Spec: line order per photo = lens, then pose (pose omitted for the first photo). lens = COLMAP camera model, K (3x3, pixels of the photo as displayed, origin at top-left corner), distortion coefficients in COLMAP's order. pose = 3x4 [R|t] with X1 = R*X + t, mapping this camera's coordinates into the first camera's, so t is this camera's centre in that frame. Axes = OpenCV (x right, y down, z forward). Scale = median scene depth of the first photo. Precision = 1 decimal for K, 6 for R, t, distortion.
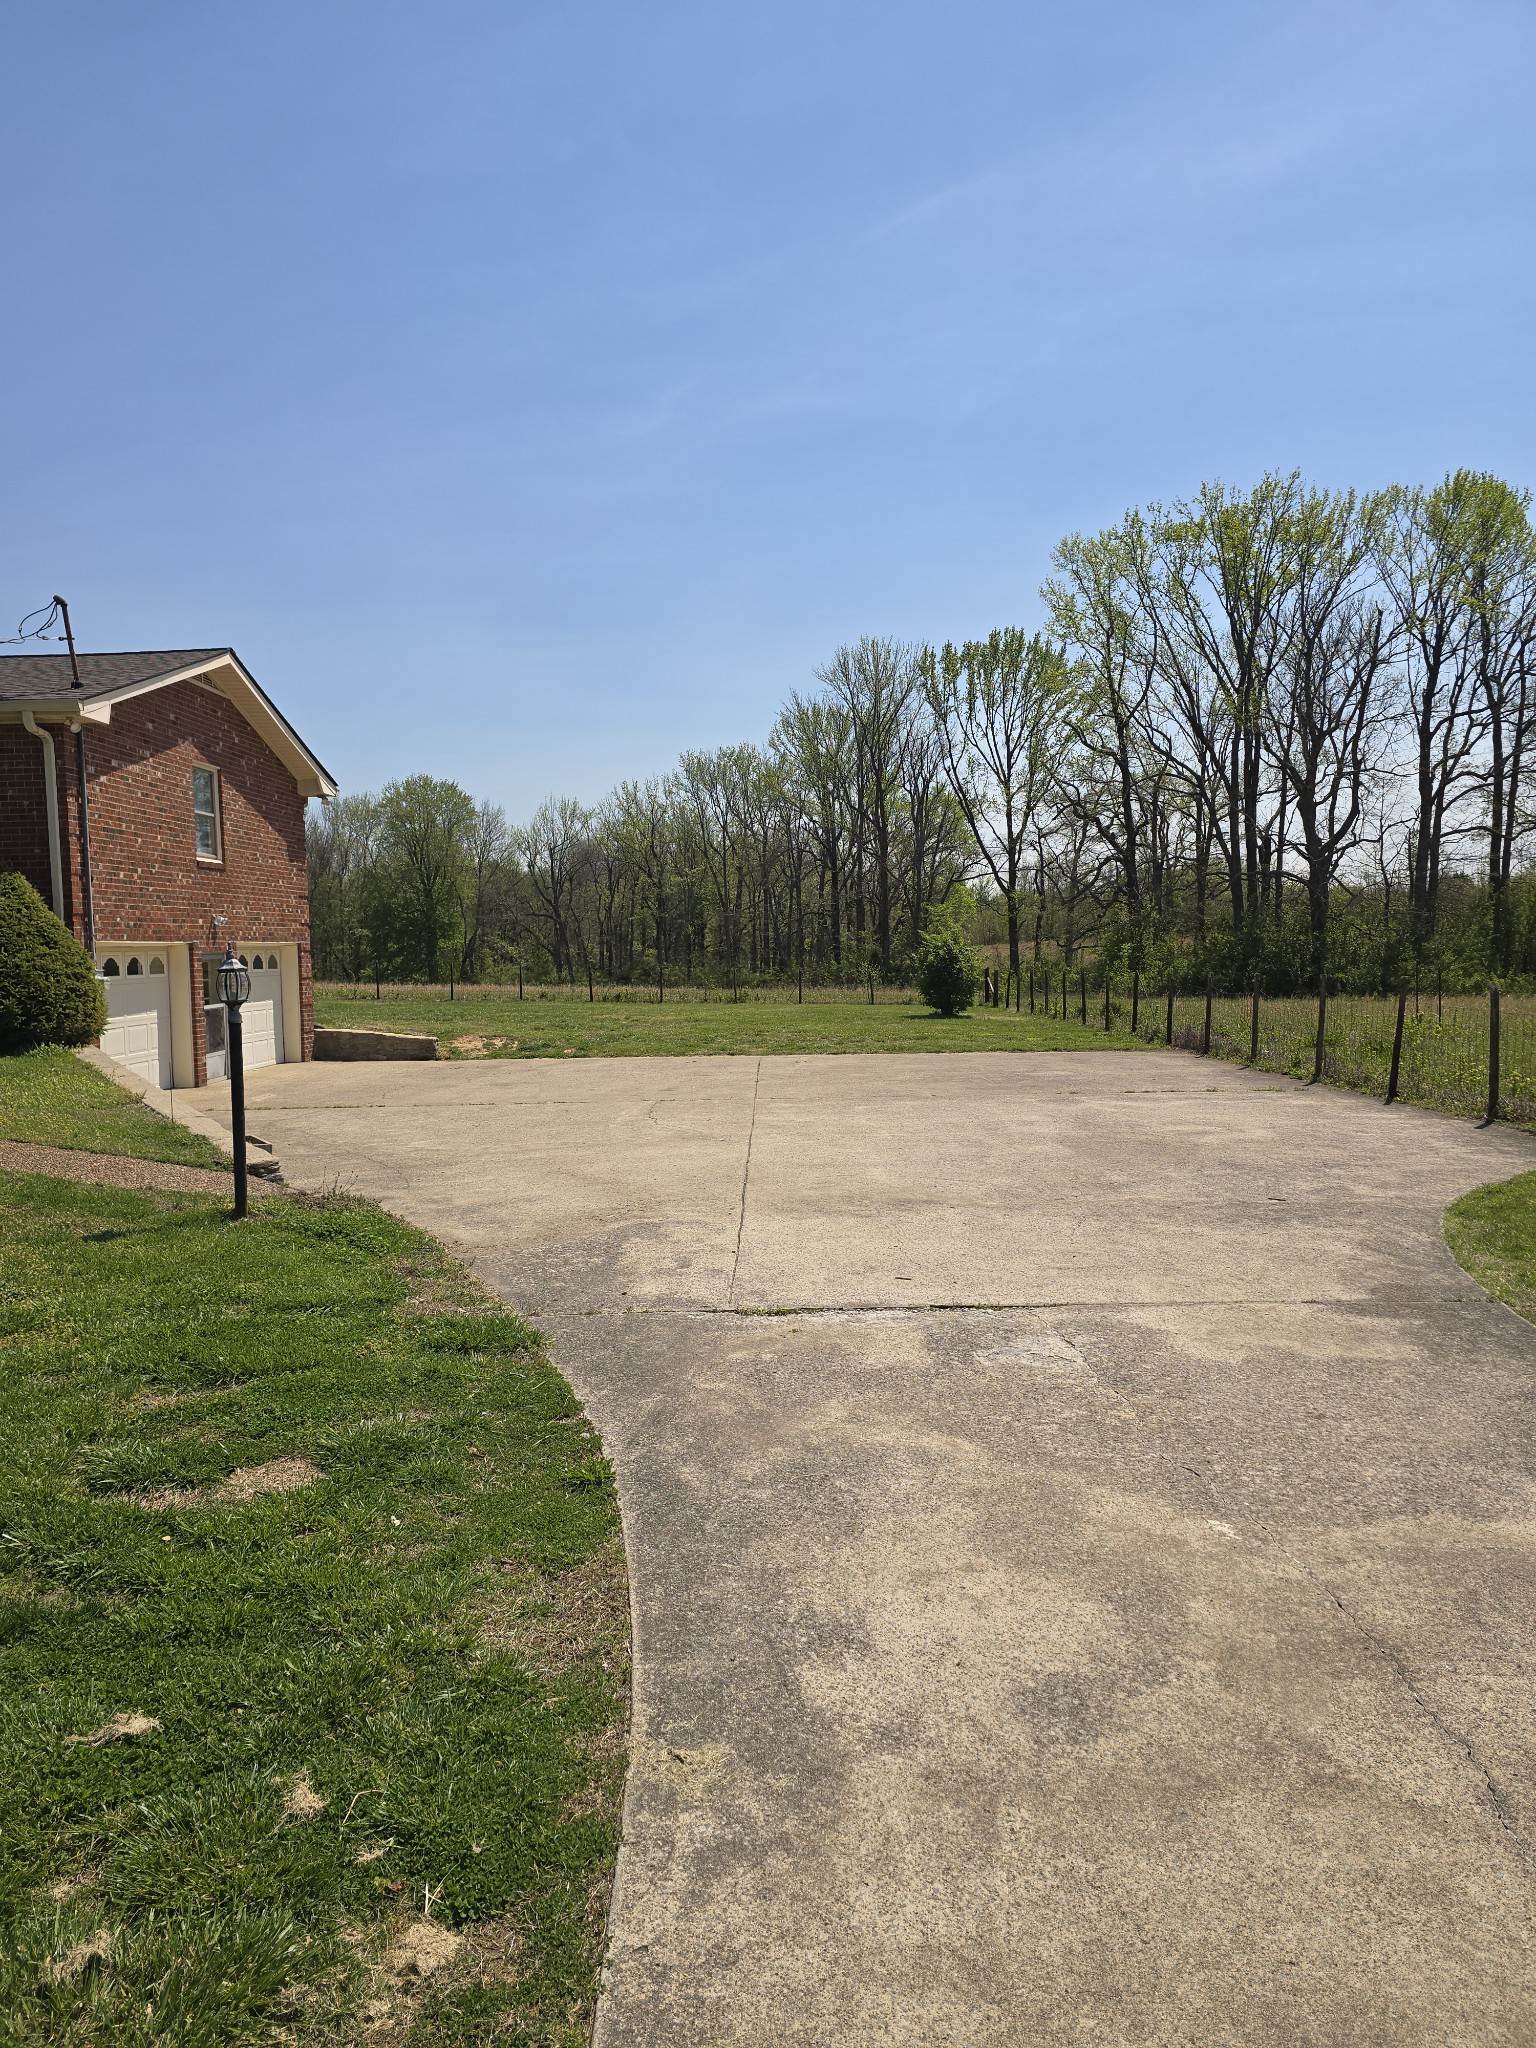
lens RADIAL K [[1375.2, 0, 769.2], [0, 1375.2, 1021.1], [0, 0, 1]] dist [0.051768, -0.040231]
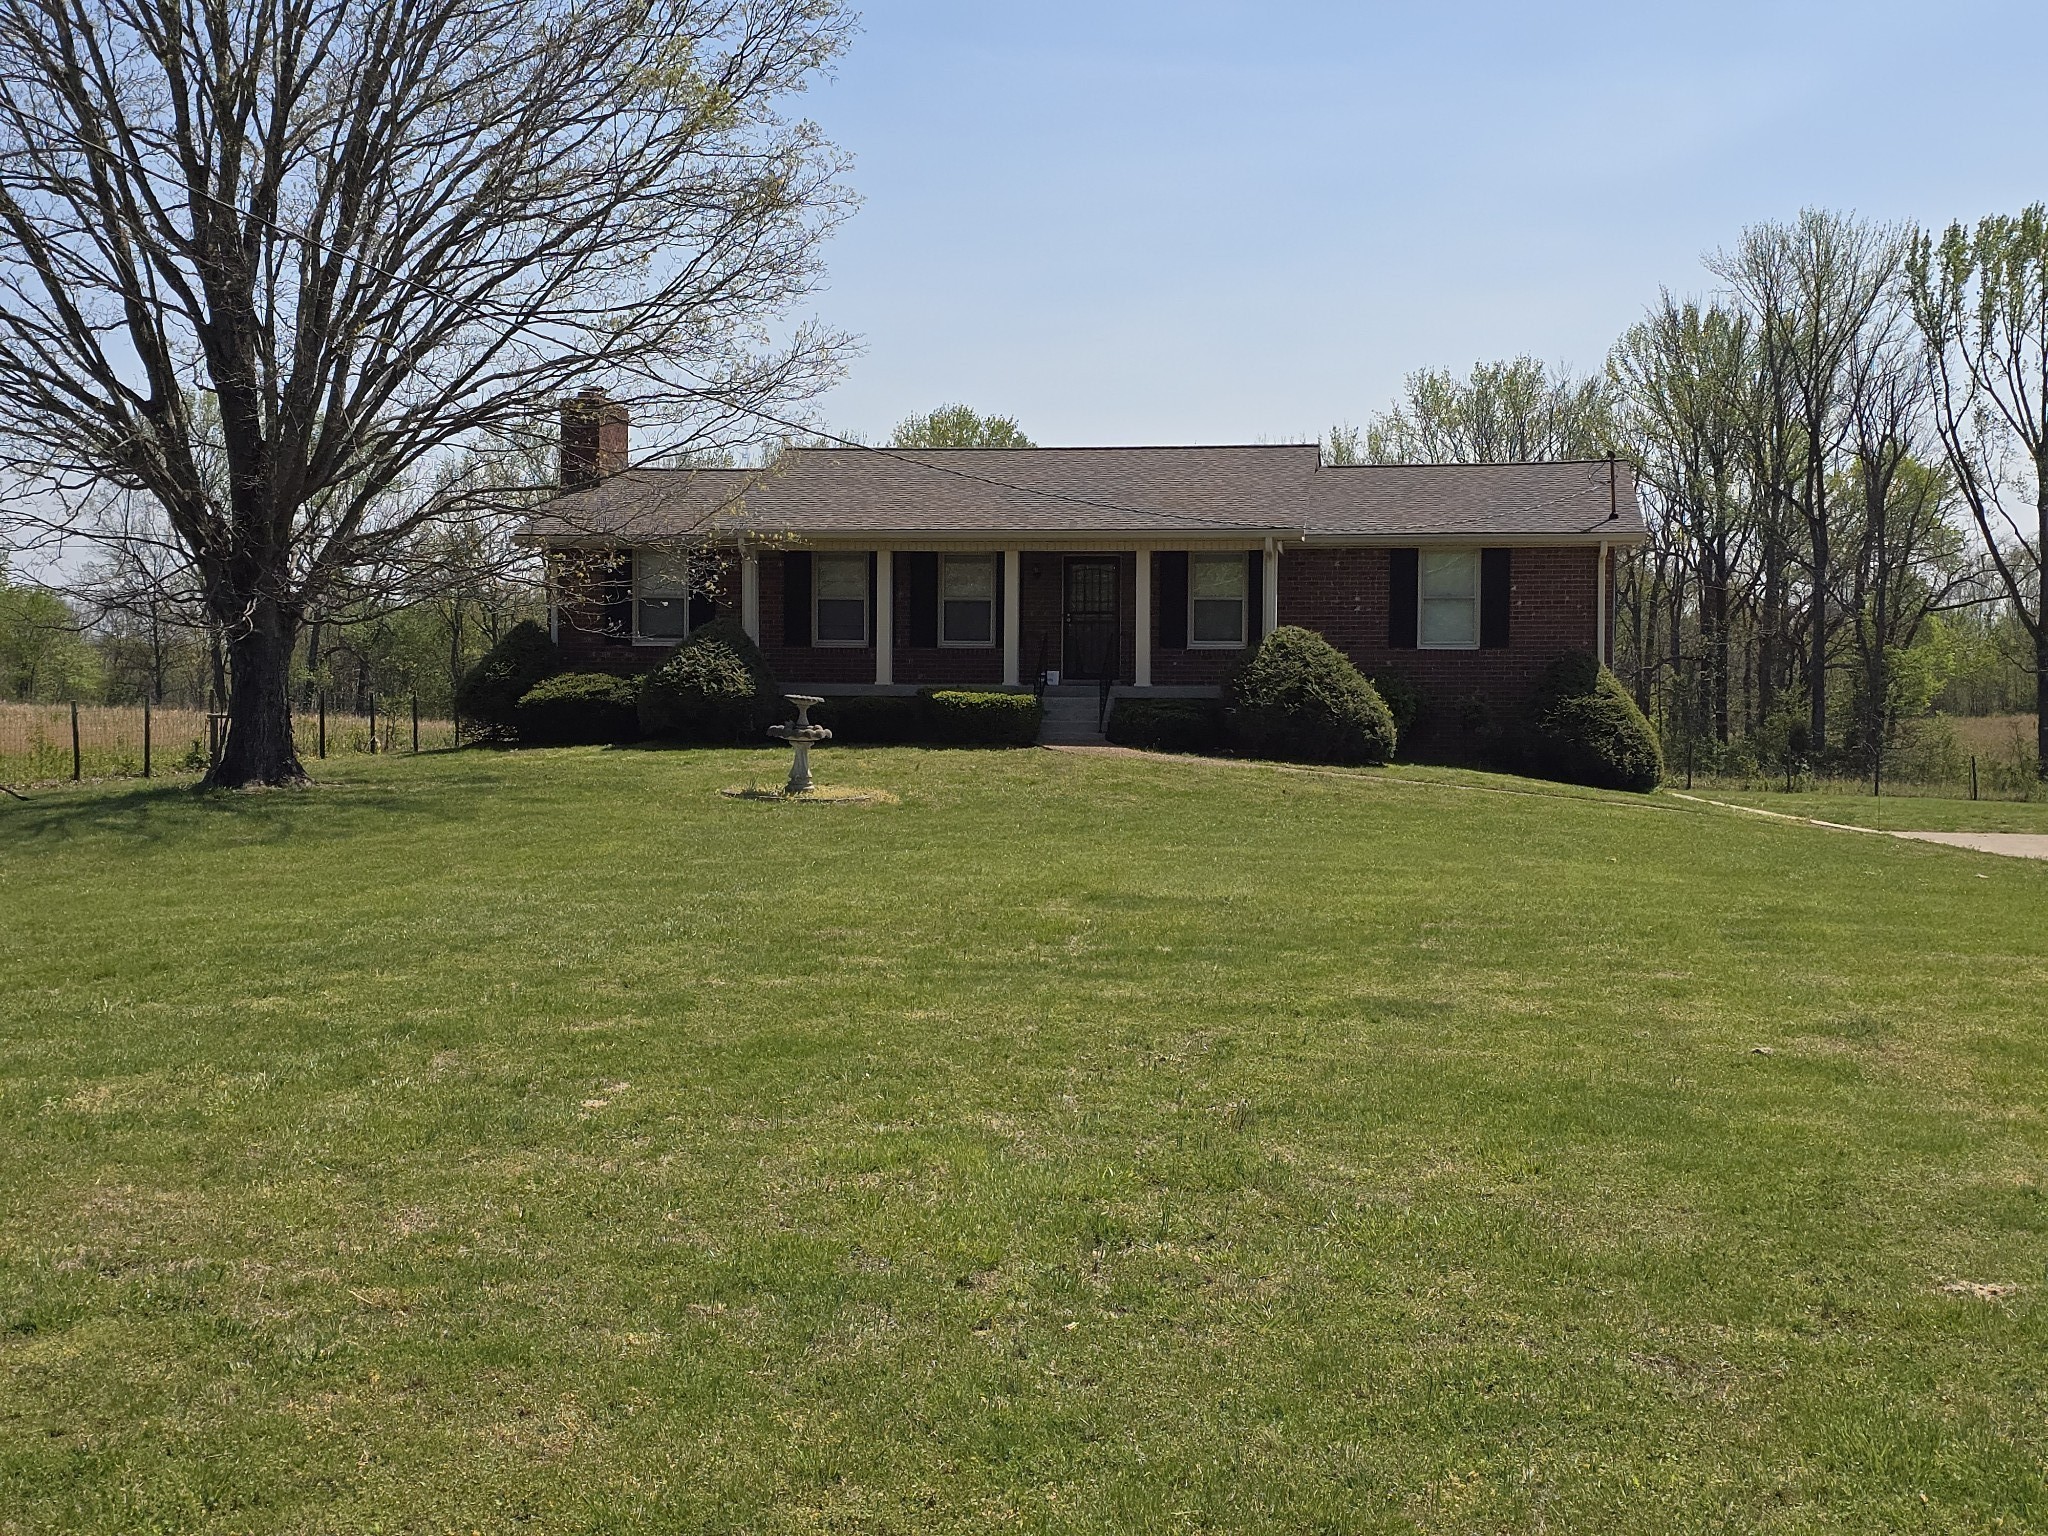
lens RADIAL K [[2760.8, 0, 1017.3], [0, 2760.8, 827.6], [0, 0, 1]] dist [0.050375, 0.000000]
pose [[0.991667, 0.031836, -0.124832, -0.116070], [-0.032874, 0.999440, -0.006266, 0.013742], [0.124563, 0.010317, 0.992158, -0.264120]]
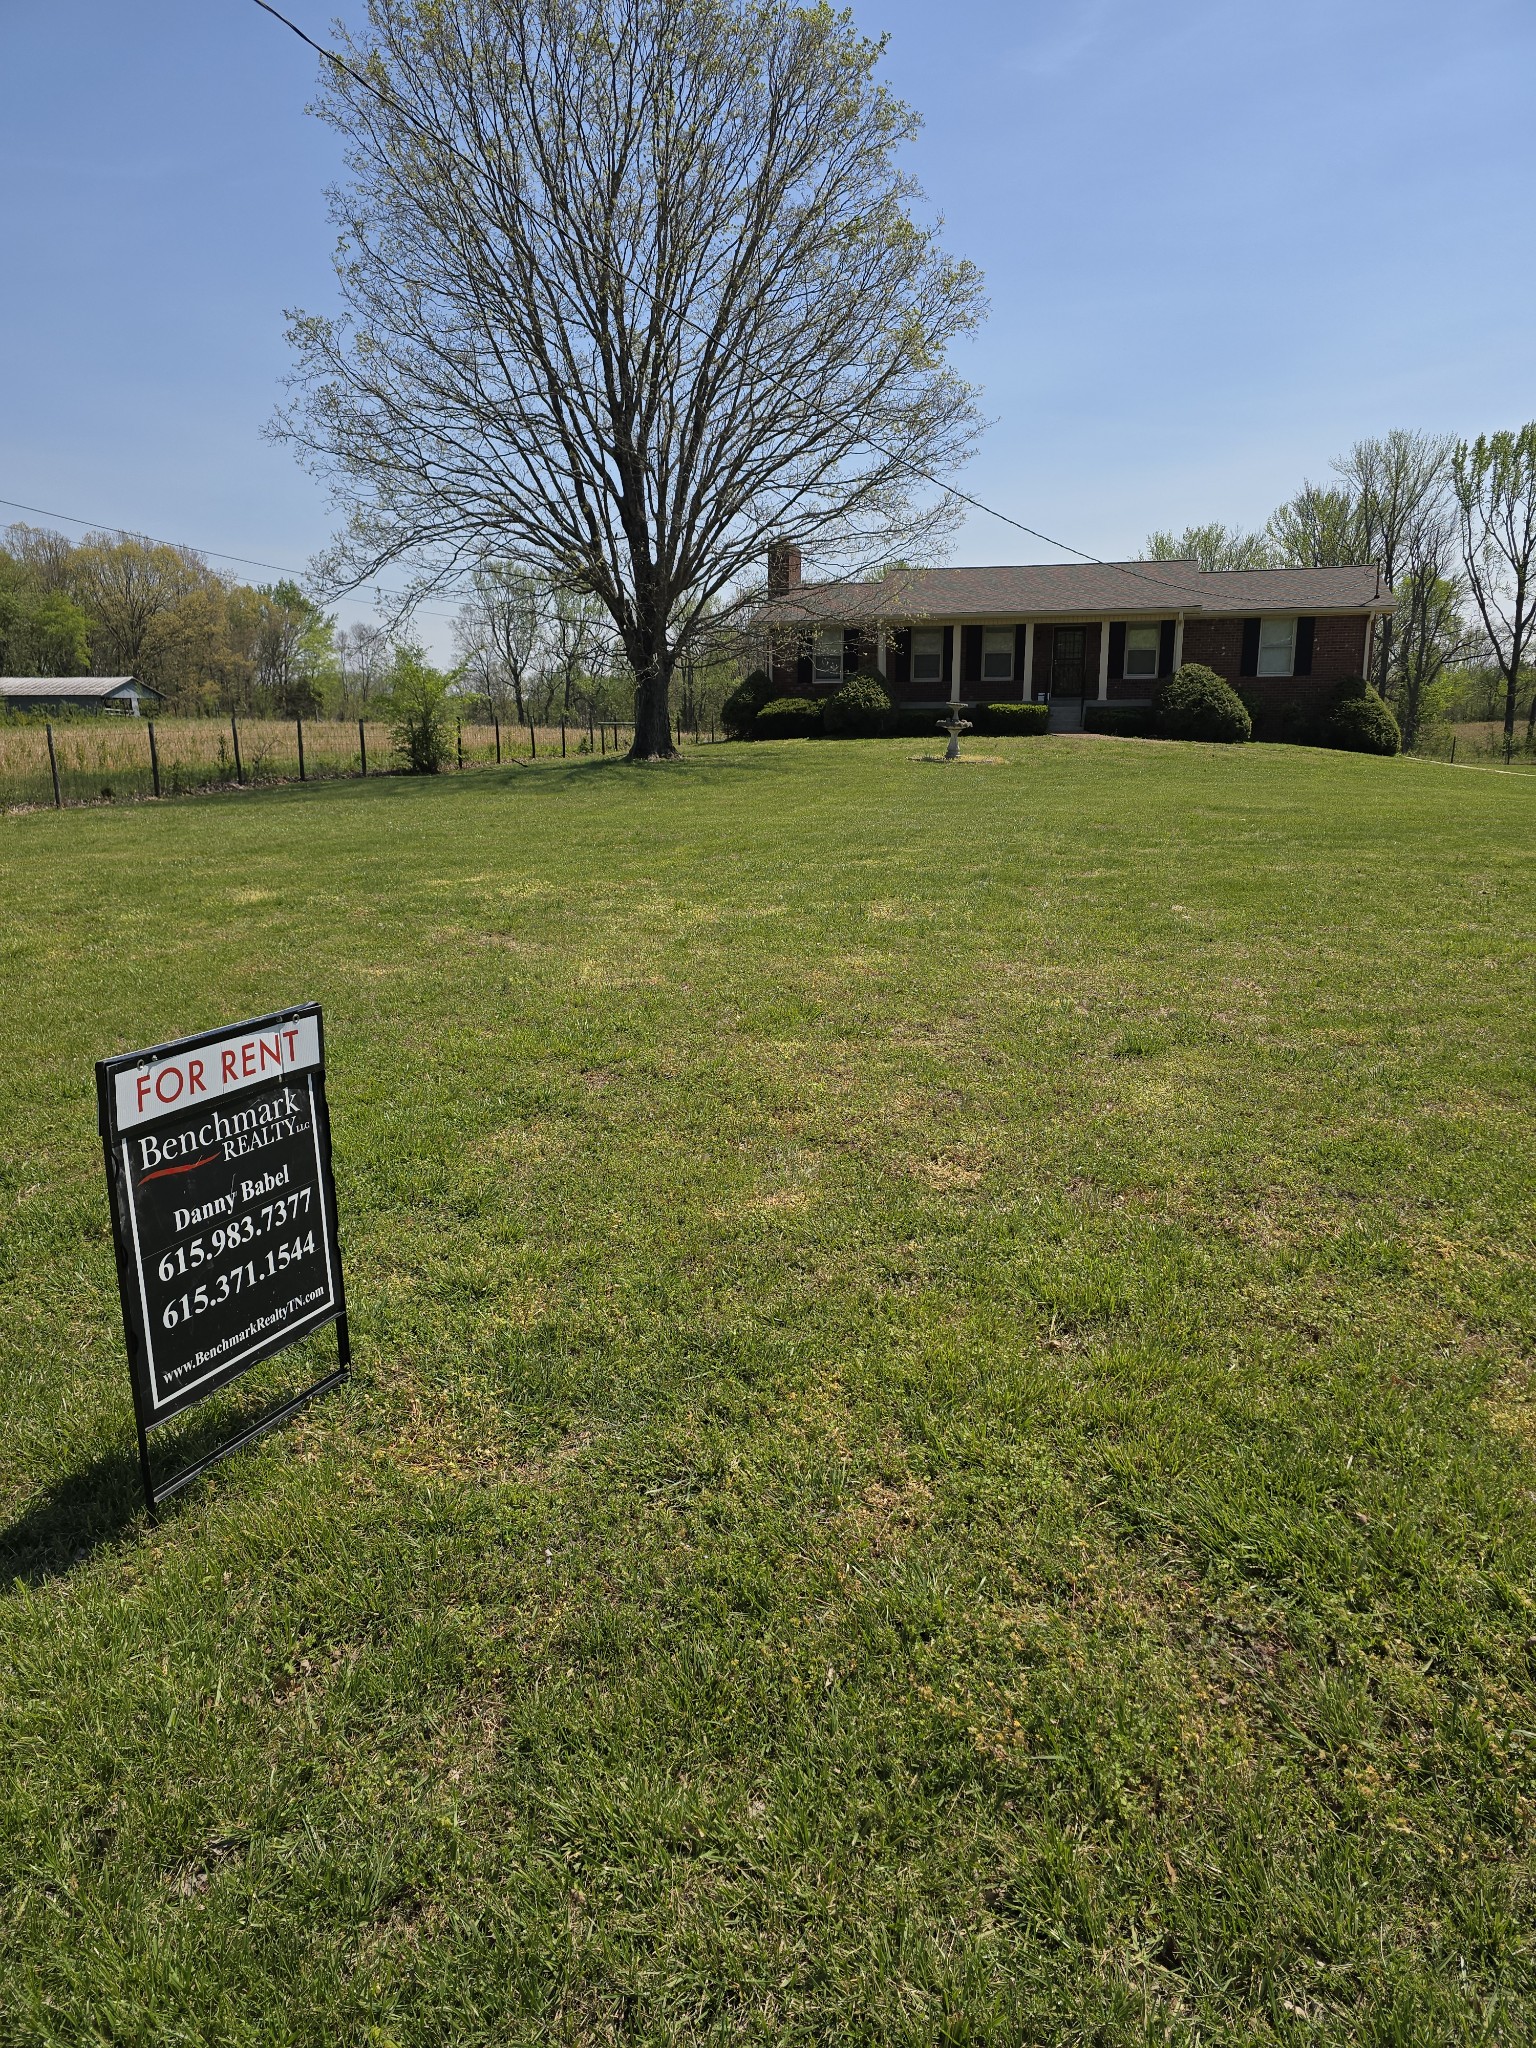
lens RADIAL K [[1375.2, 0, 776.7], [0, 1375.2, 1051.7], [0, 0, 1]] dist [0.051768, -0.040231]
pose [[0.976886, 0.065419, -0.203505, -0.153333], [-0.028022, 0.982995, 0.181482, 0.017568], [0.211917, -0.171585, 0.962107, -0.249870]]
